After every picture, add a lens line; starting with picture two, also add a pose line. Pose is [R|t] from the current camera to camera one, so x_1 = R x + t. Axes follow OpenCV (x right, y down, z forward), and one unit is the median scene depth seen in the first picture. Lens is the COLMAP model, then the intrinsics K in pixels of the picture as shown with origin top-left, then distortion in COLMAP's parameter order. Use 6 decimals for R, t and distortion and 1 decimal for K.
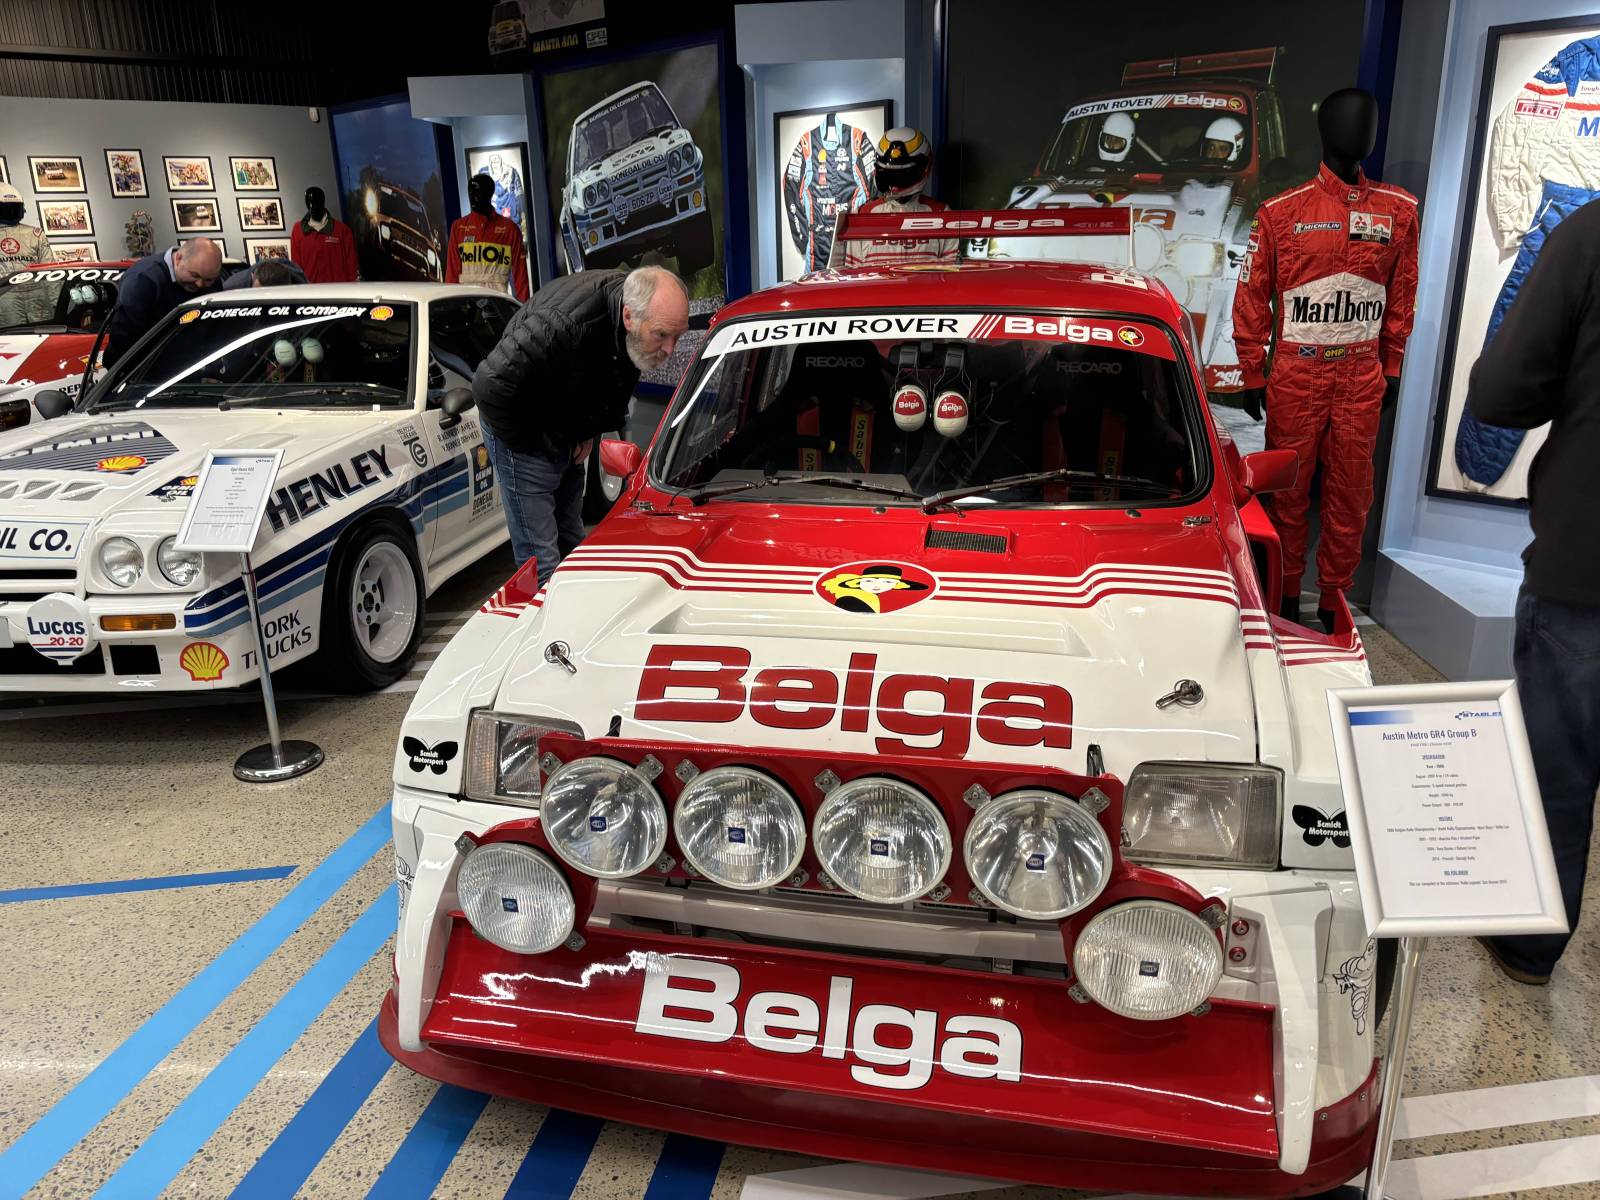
lens RADIAL K [[1190.9, 0, 800.0], [0, 1190.9, 600.0], [0, 0, 1]] dist [0.030495, -0.034390]
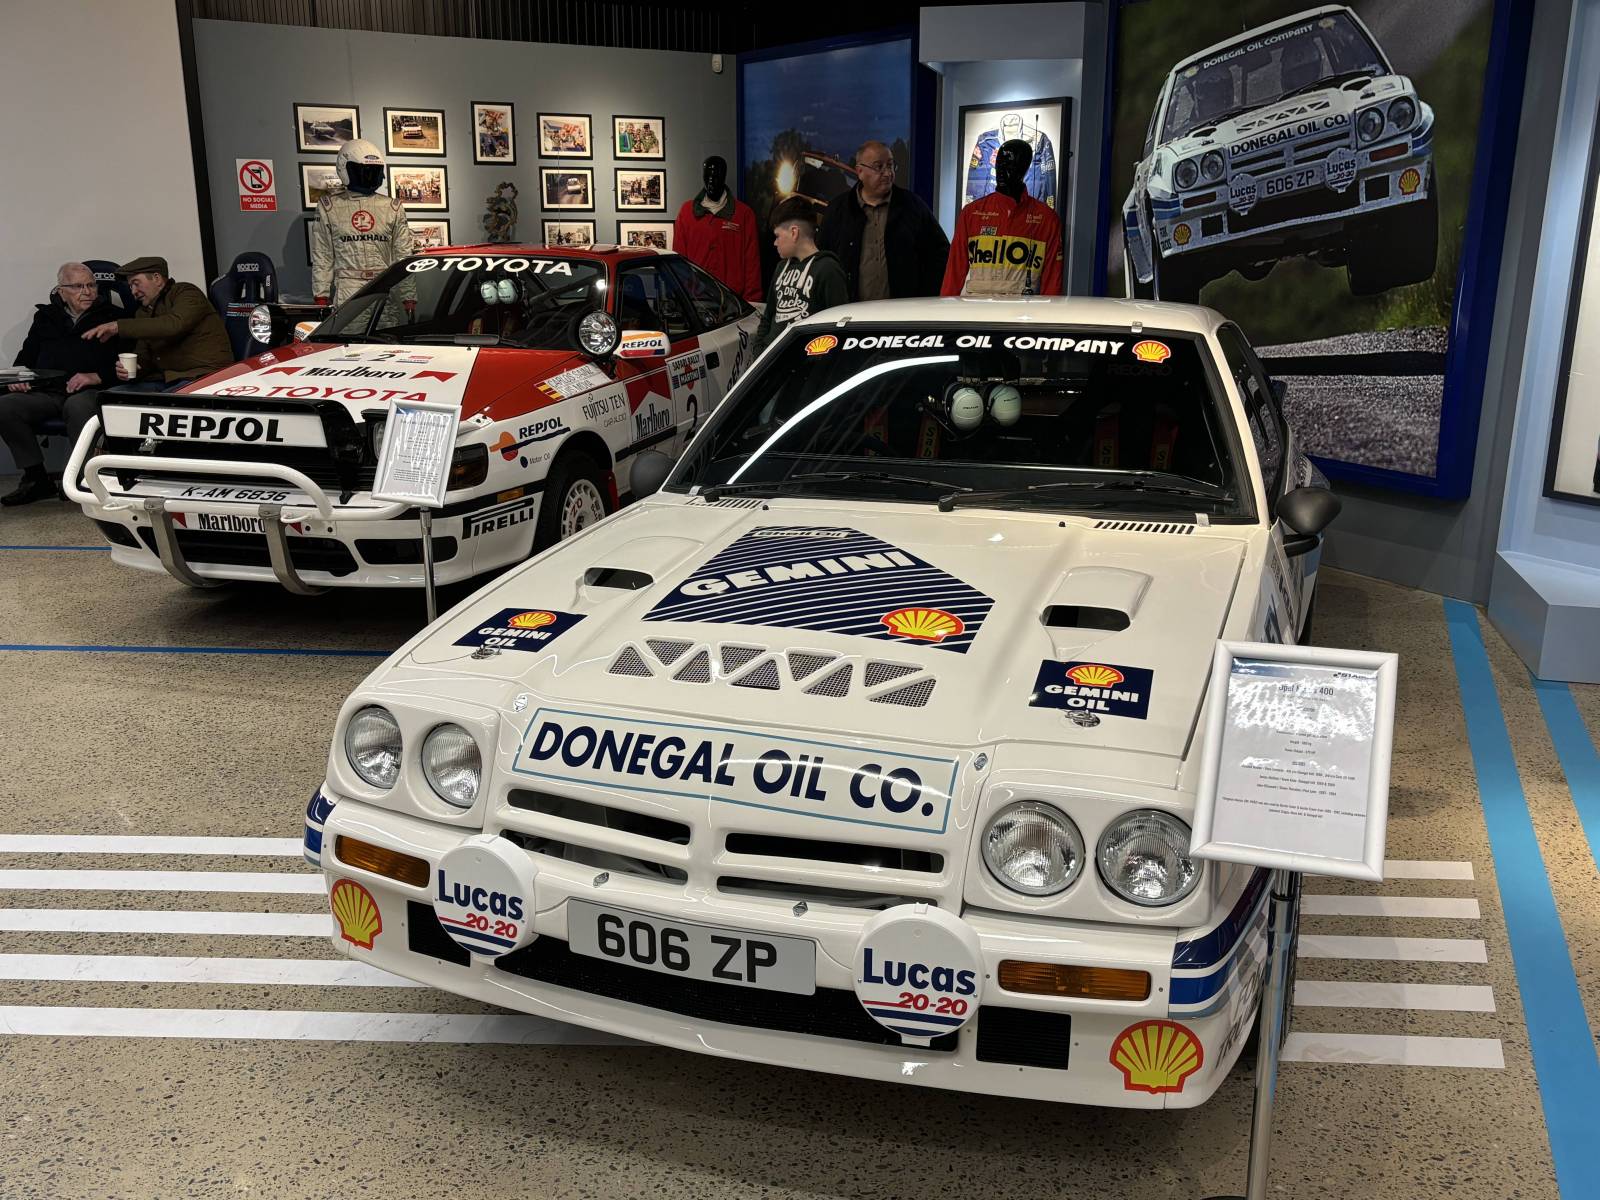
lens RADIAL K [[1459.7, 0, 800.0], [0, 1459.7, 600.0], [0, 0, 1]] dist [0.010355, -0.001743]
pose [[0.982899, 0.074180, -0.168544, -0.258361], [-0.082273, 0.995744, -0.041544, -0.046802], [0.164745, 0.054700, 0.984818, 0.169050]]
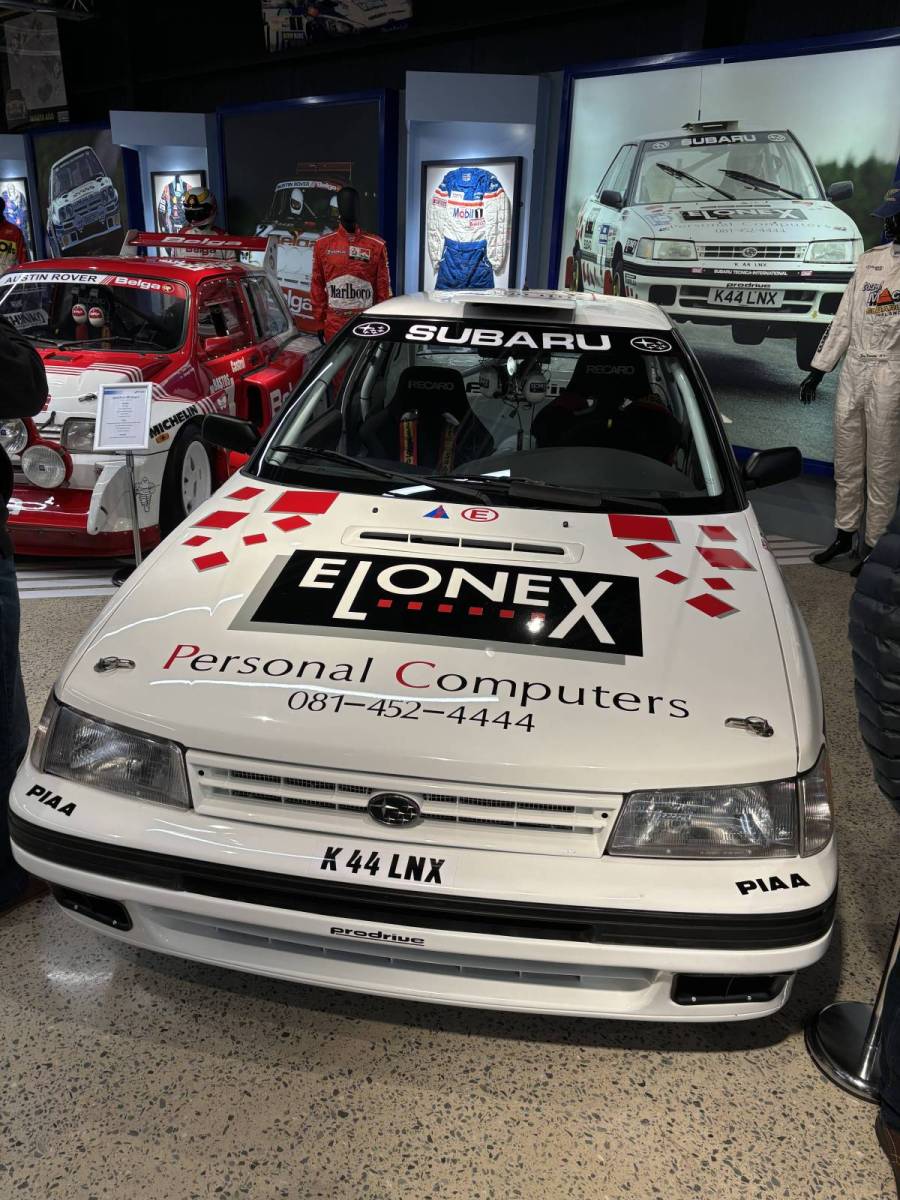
lens RADIAL K [[893.1, 0, 450.0], [0, 893.1, 600.0], [0, 0, 1]] dist [0.030495, -0.034390]
pose [[0.993791, 0.018612, 0.109692, 0.252570], [-0.025835, 0.997564, 0.064792, 0.108195], [-0.108219, -0.067224, 0.991852, -0.354266]]
